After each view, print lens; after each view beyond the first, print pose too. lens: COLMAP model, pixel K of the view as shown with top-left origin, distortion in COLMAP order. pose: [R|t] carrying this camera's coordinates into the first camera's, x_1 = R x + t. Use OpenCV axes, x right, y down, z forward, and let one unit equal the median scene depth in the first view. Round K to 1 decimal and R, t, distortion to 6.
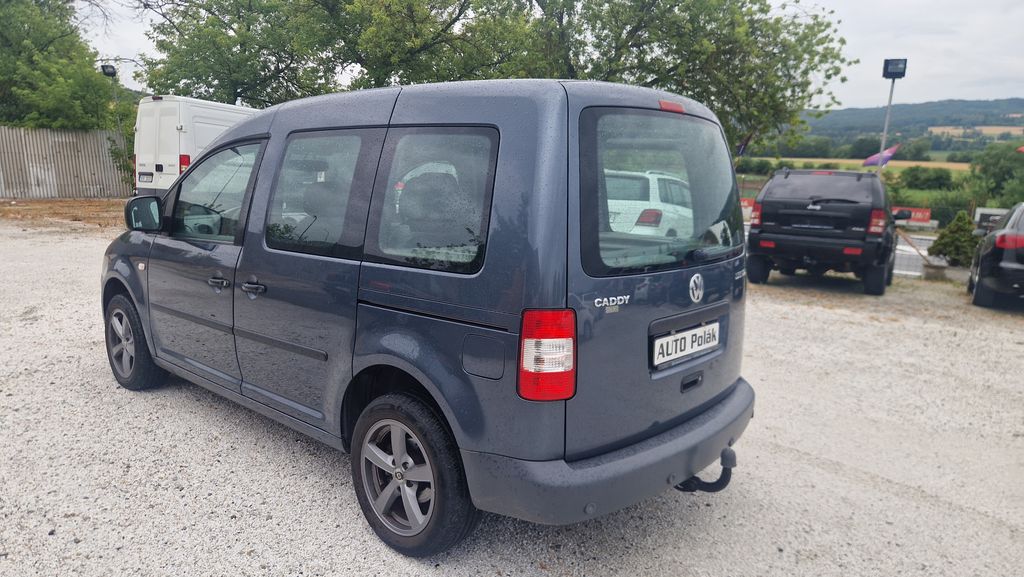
lens RADIAL K [[721.4, 0, 512.0], [0, 721.4, 288.5], [0, 0, 1]] dist [0.040564, -0.001039]
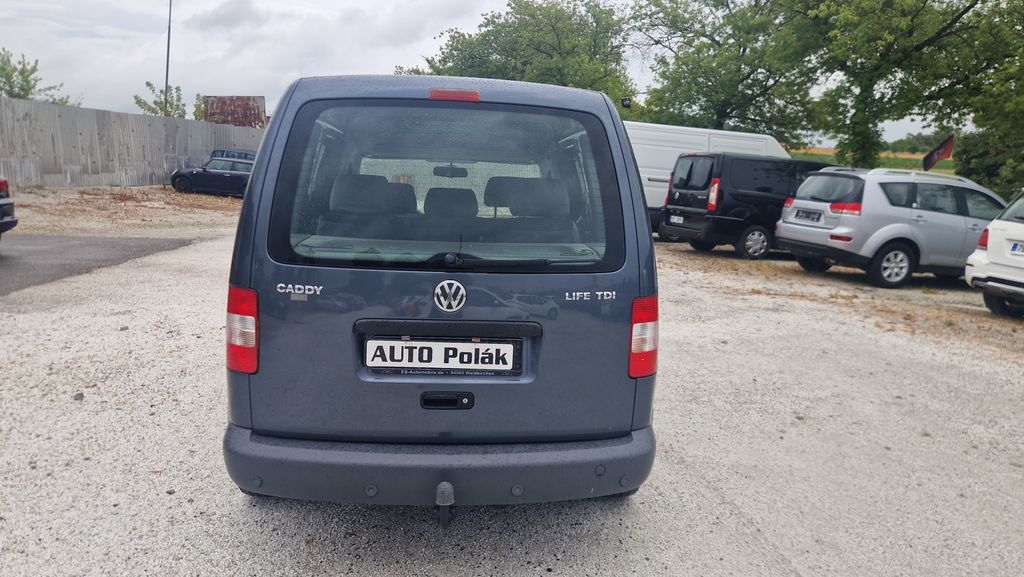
lens RADIAL K [[721.4, 0, 512.0], [0, 721.4, 288.5], [0, 0, 1]] dist [0.040564, -0.001039]
pose [[0.709018, 0.111426, -0.696332, 0.955372], [-0.130988, 0.991063, 0.025215, -0.043744], [0.692918, 0.073333, 0.717277, 0.422339]]
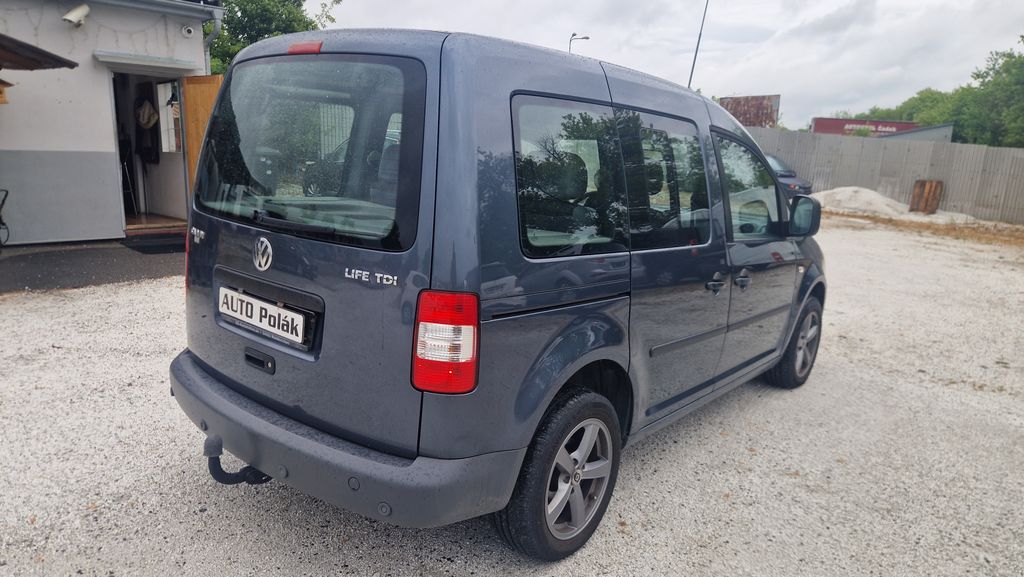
lens RADIAL K [[721.4, 0, 512.0], [0, 721.4, 288.5], [0, 0, 1]] dist [0.040564, -0.001039]
pose [[0.029278, 0.171315, -0.984781, 1.158794], [-0.232718, 0.959299, 0.159963, -0.174532], [0.972103, 0.224493, 0.067954, 1.273946]]
